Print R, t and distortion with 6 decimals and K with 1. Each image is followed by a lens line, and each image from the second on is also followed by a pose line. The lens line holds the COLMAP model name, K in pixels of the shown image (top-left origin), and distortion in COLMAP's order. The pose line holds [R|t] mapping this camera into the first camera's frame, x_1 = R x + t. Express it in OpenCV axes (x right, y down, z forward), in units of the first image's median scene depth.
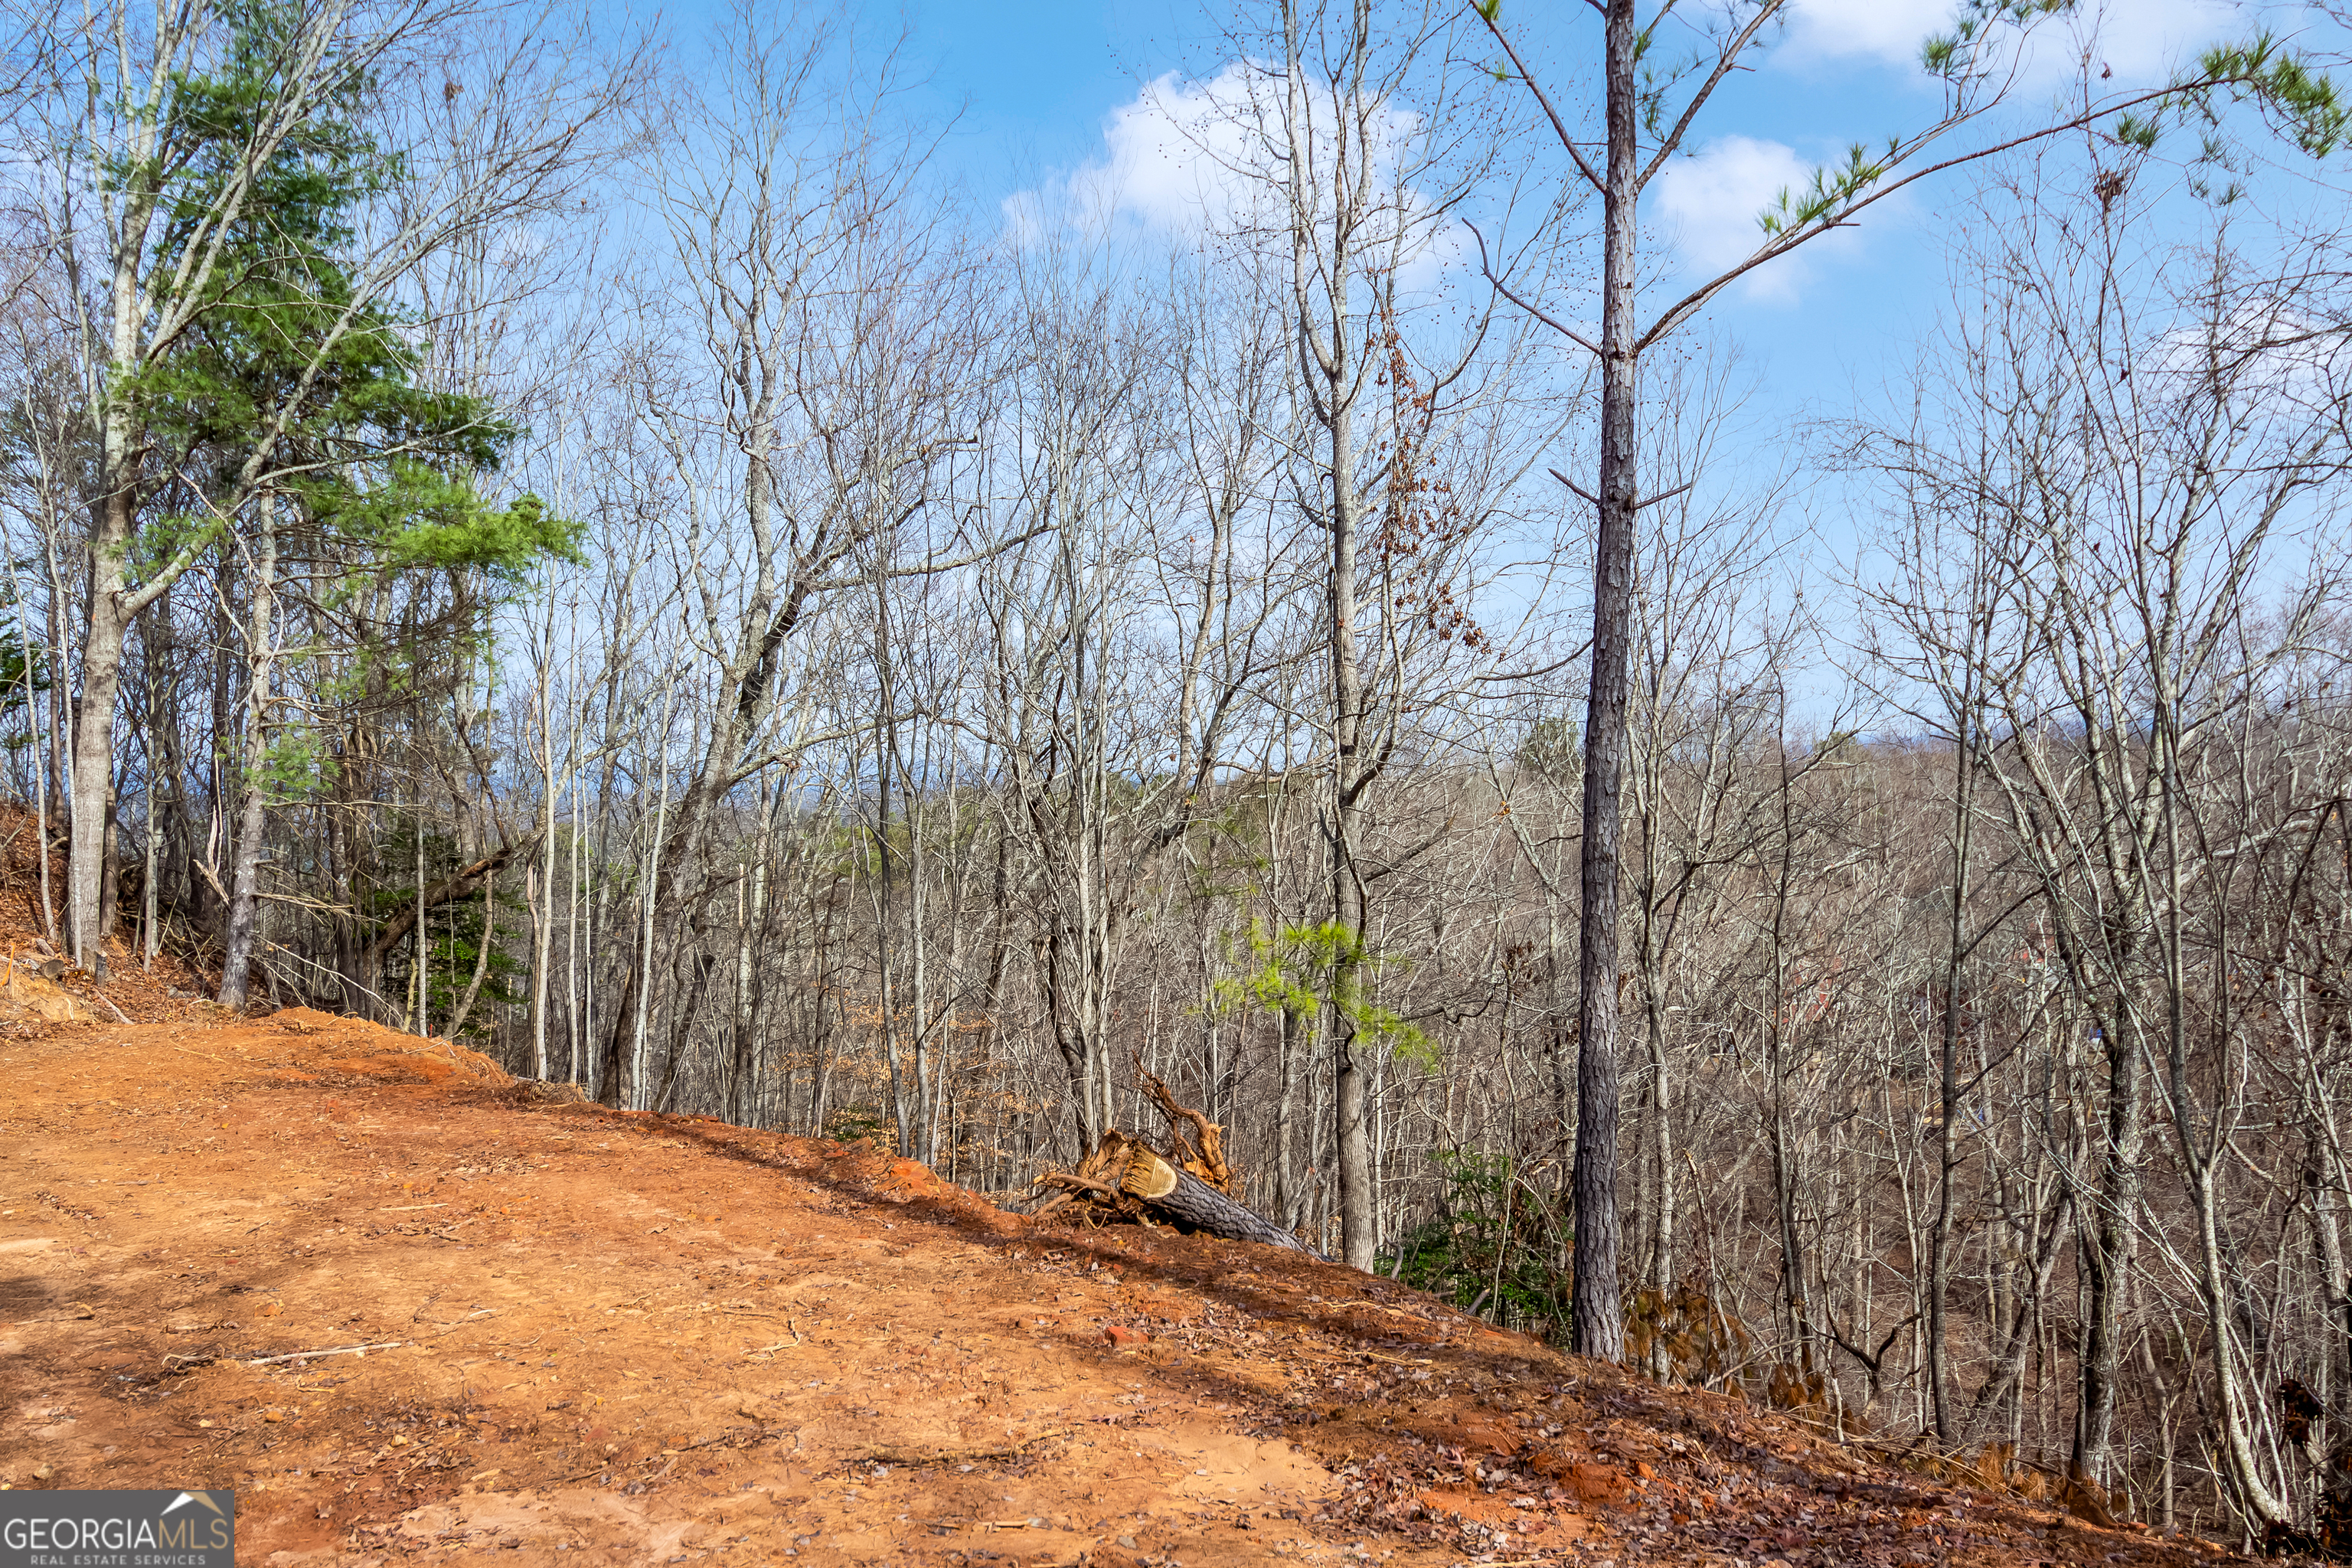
lens RADIAL K [[2043.0, 0, 1181.4], [0, 2043.0, 787.9], [0, 0, 1]] dist [-0.019178, -0.010343]
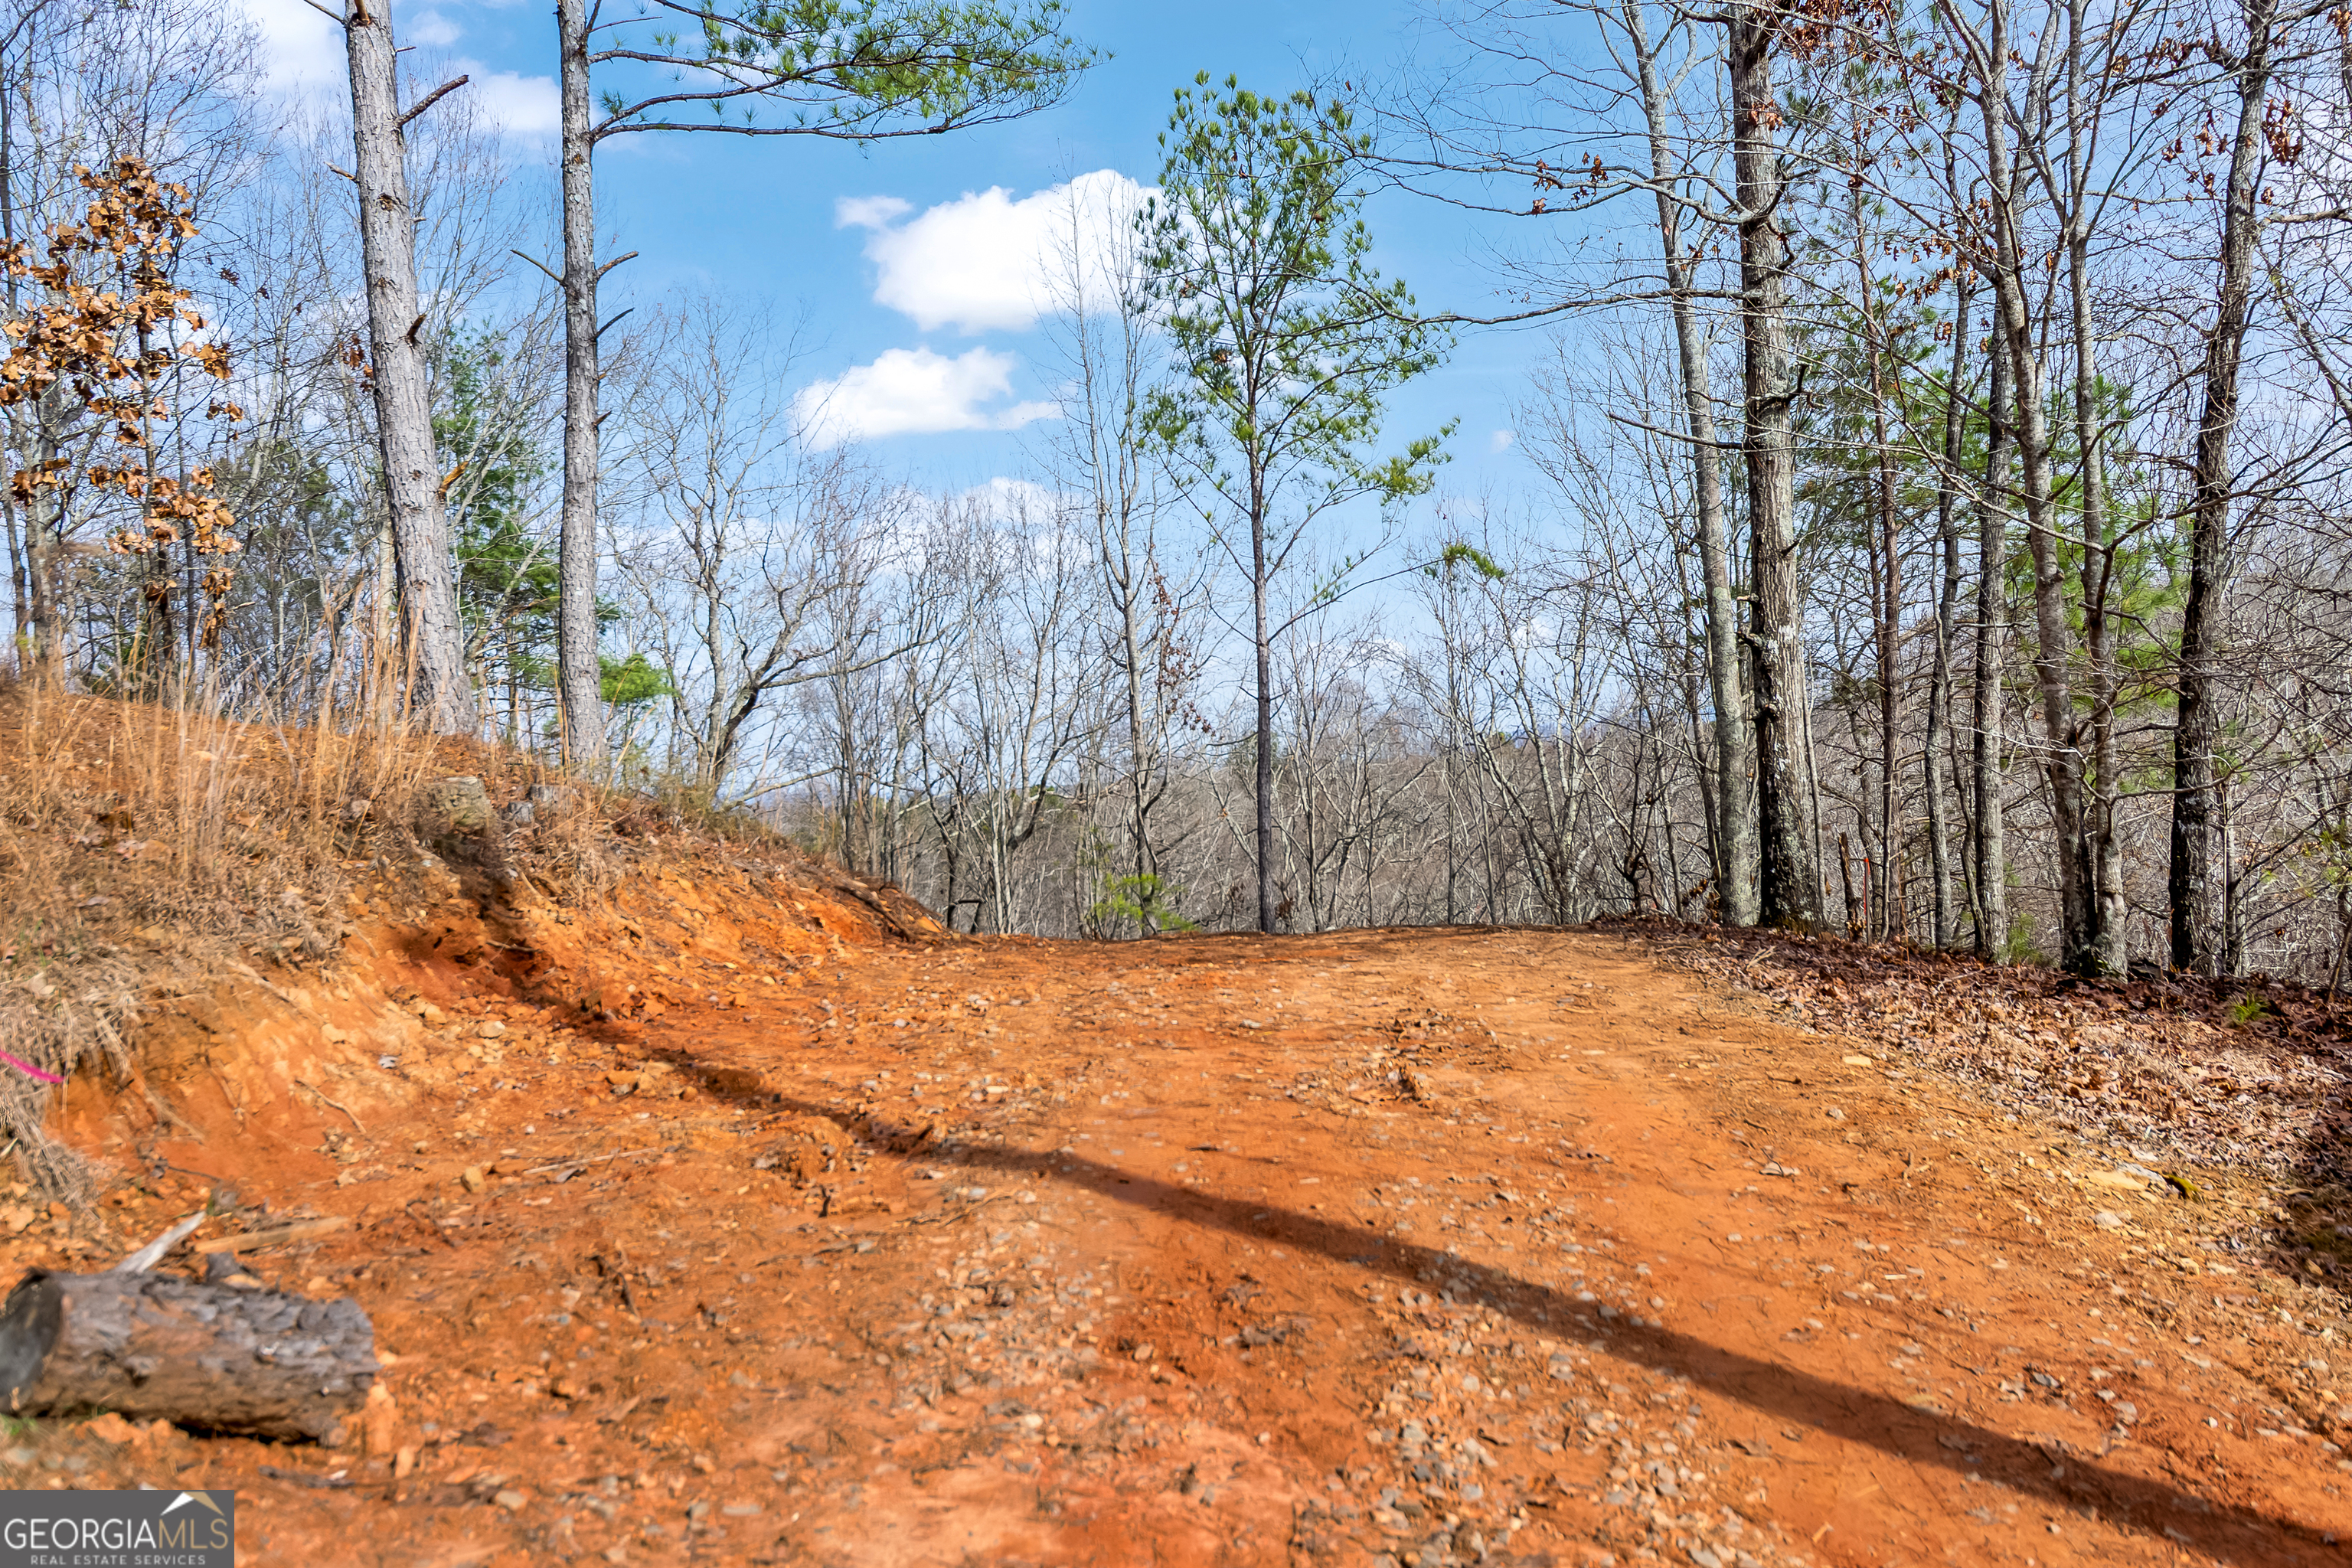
lens RADIAL K [[1876.2, 0, 1163.8], [0, 1876.2, 767.3], [0, 0, 1]] dist [-0.015089, 0.001521]
pose [[0.990731, -0.046661, 0.127569, -0.113710], [0.048844, 0.998708, -0.014038, -0.010482], [-0.126749, 0.020139, 0.991730, -0.687419]]
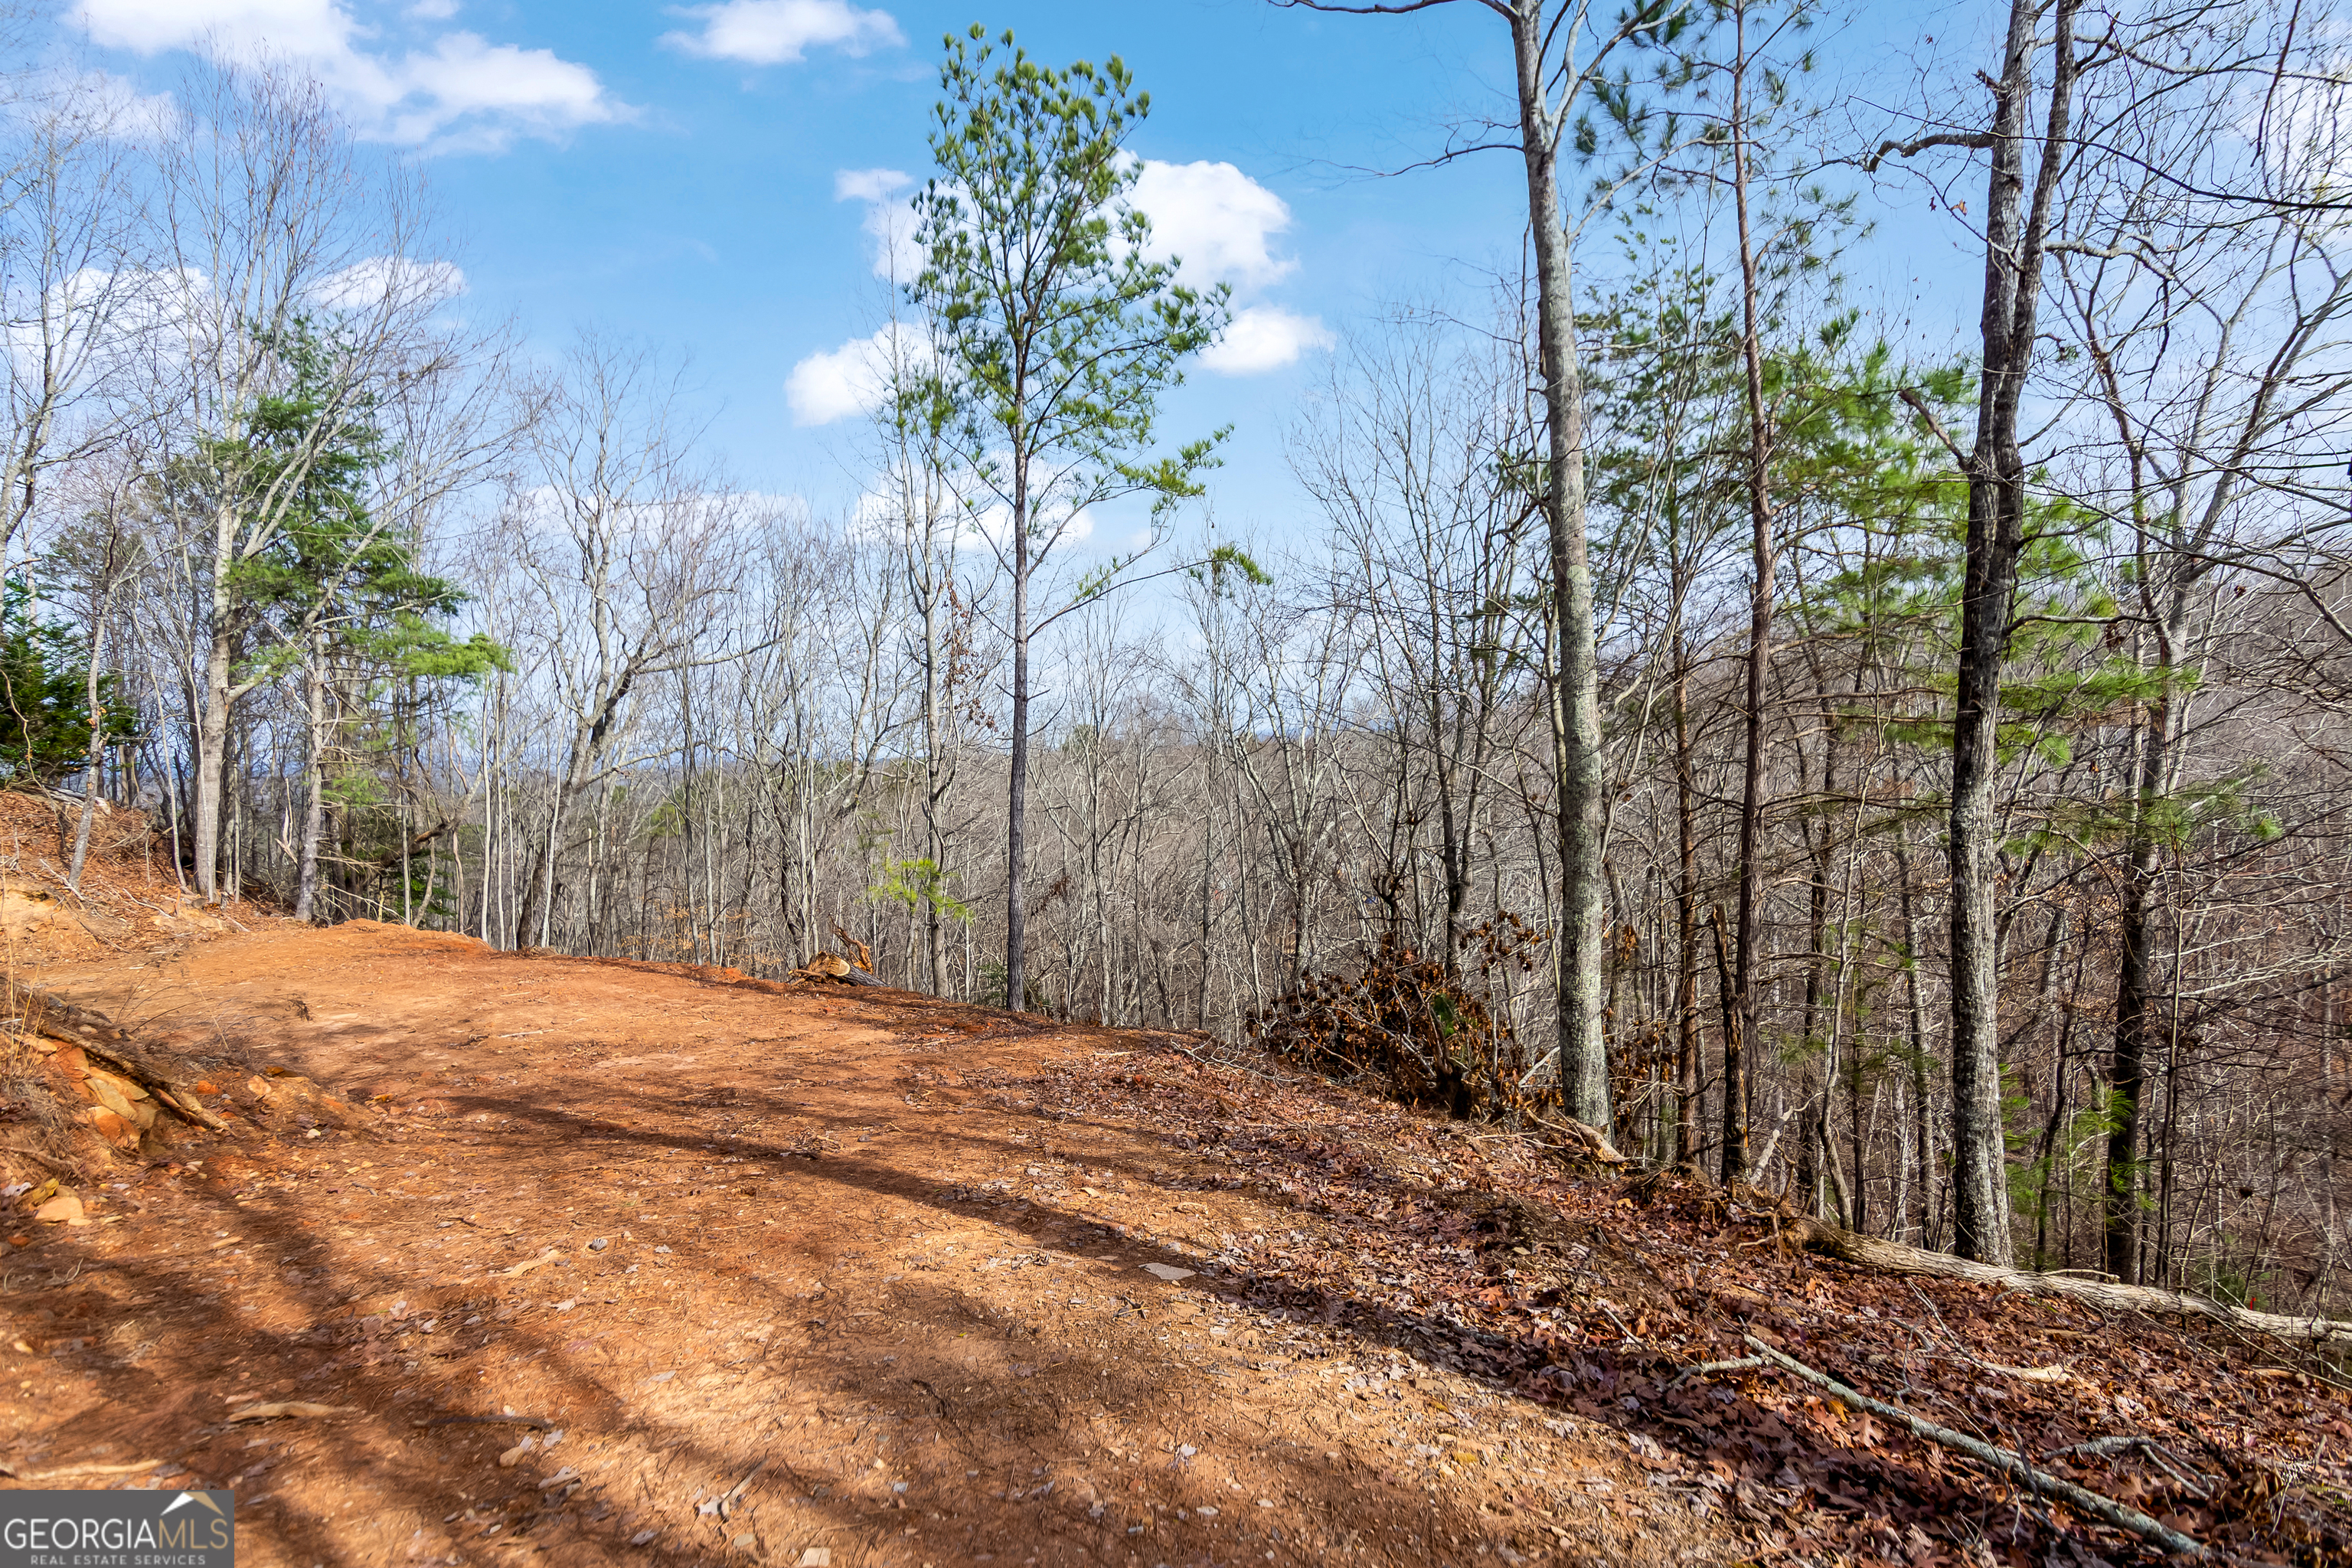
lens RADIAL K [[1259.1, 0, 1174.9], [0, 1259.1, 778.6], [0, 0, 1]] dist [-0.005000, 0.000078]
pose [[0.969414, -0.012920, 0.245090, 0.004576], [0.010302, 0.999875, 0.011959, -0.025925], [-0.245214, -0.009068, 0.969427, -0.289171]]
